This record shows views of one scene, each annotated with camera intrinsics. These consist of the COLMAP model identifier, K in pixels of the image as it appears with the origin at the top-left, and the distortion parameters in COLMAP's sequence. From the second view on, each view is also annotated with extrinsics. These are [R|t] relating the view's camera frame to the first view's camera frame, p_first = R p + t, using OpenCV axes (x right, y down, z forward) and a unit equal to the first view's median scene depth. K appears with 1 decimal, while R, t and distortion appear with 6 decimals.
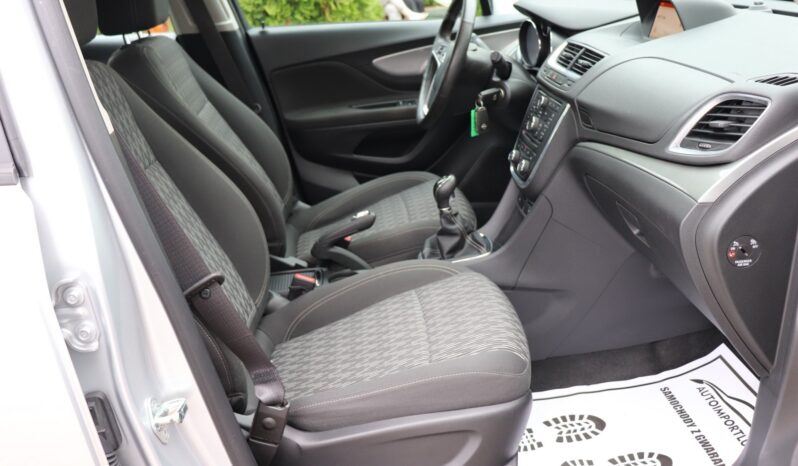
lens RADIAL K [[722.0, 0, 396.9], [0, 722.0, 235.6], [0, 0, 1]] dist [-0.108438, 0.007161]
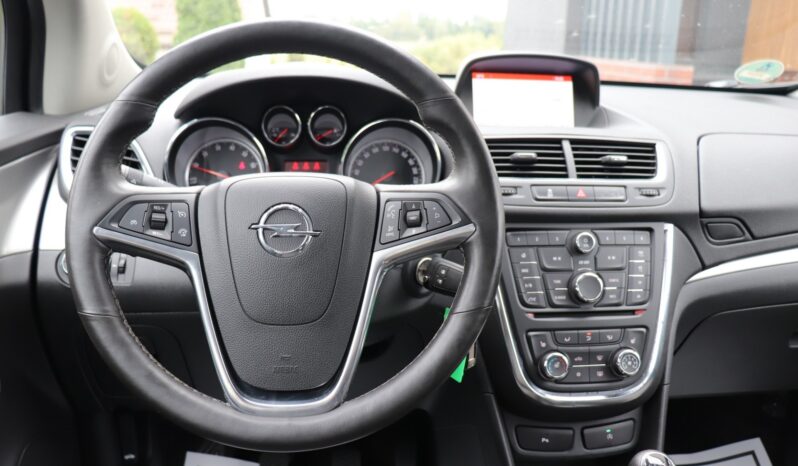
lens RADIAL K [[660.0, 0, 401.9], [0, 660.0, 219.5], [0, 0, 1]] dist [-0.177355, 0.150042]
pose [[-0.026488, -0.158906, 0.986938, -0.280286], [0.348990, 0.923695, 0.158090, -0.336181], [-0.936752, 0.348619, 0.030990, 1.133481]]
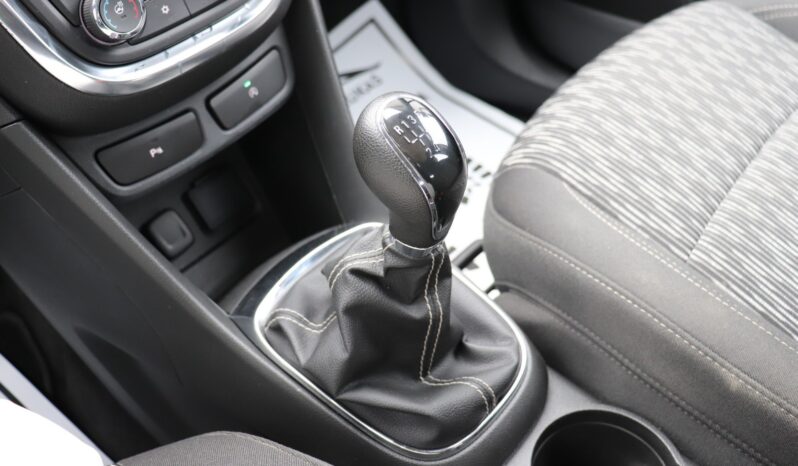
lens RADIAL K [[722.0, 0, 396.3], [0, 722.0, 233.8], [0, 0, 1]] dist [-0.108438, 0.007161]
pose [[-0.690510, -0.444487, 0.570638, -0.067962], [0.351581, 0.483200, 0.801816, -0.244620], [-0.632129, 0.754287, -0.177381, 1.119449]]
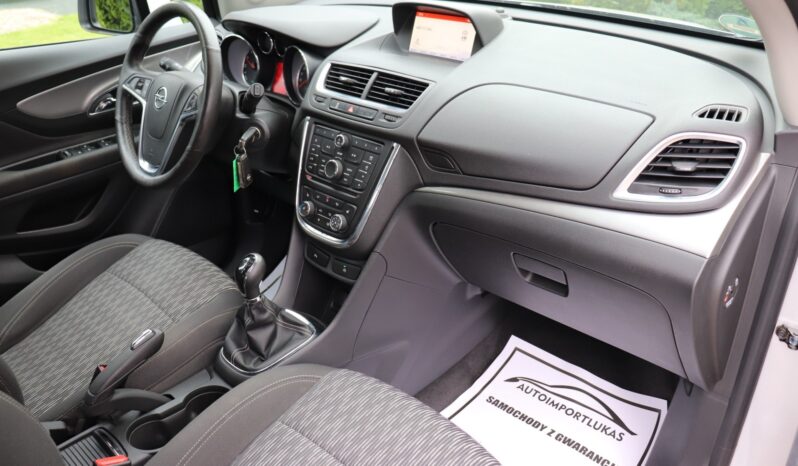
lens RADIAL K [[660.0, 0, 393.2], [0, 660.0, 228.1], [0, 0, 1]] dist [-0.177355, 0.150042]
pose [[0.738748, -0.243878, 0.628311, -0.260929], [0.208954, 0.969178, 0.130504, -0.180077], [-0.640772, 0.034878, 0.766938, 0.389967]]
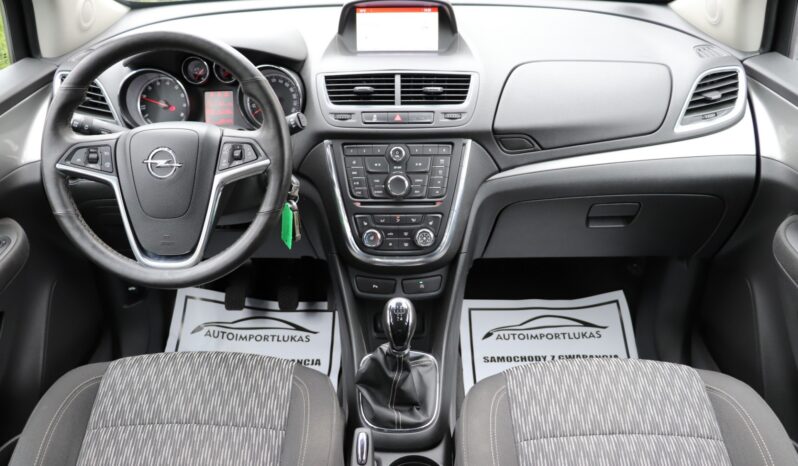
lens RADIAL K [[660.0, 0, 400.2], [0, 660.0, 232.1], [0, 0, 1]] dist [-0.177355, 0.150042]
pose [[0.080860, -0.414697, 0.906360, -0.478639], [0.371404, 0.856385, 0.358697, -0.374973], [-0.924943, 0.307622, 0.223268, 0.886635]]
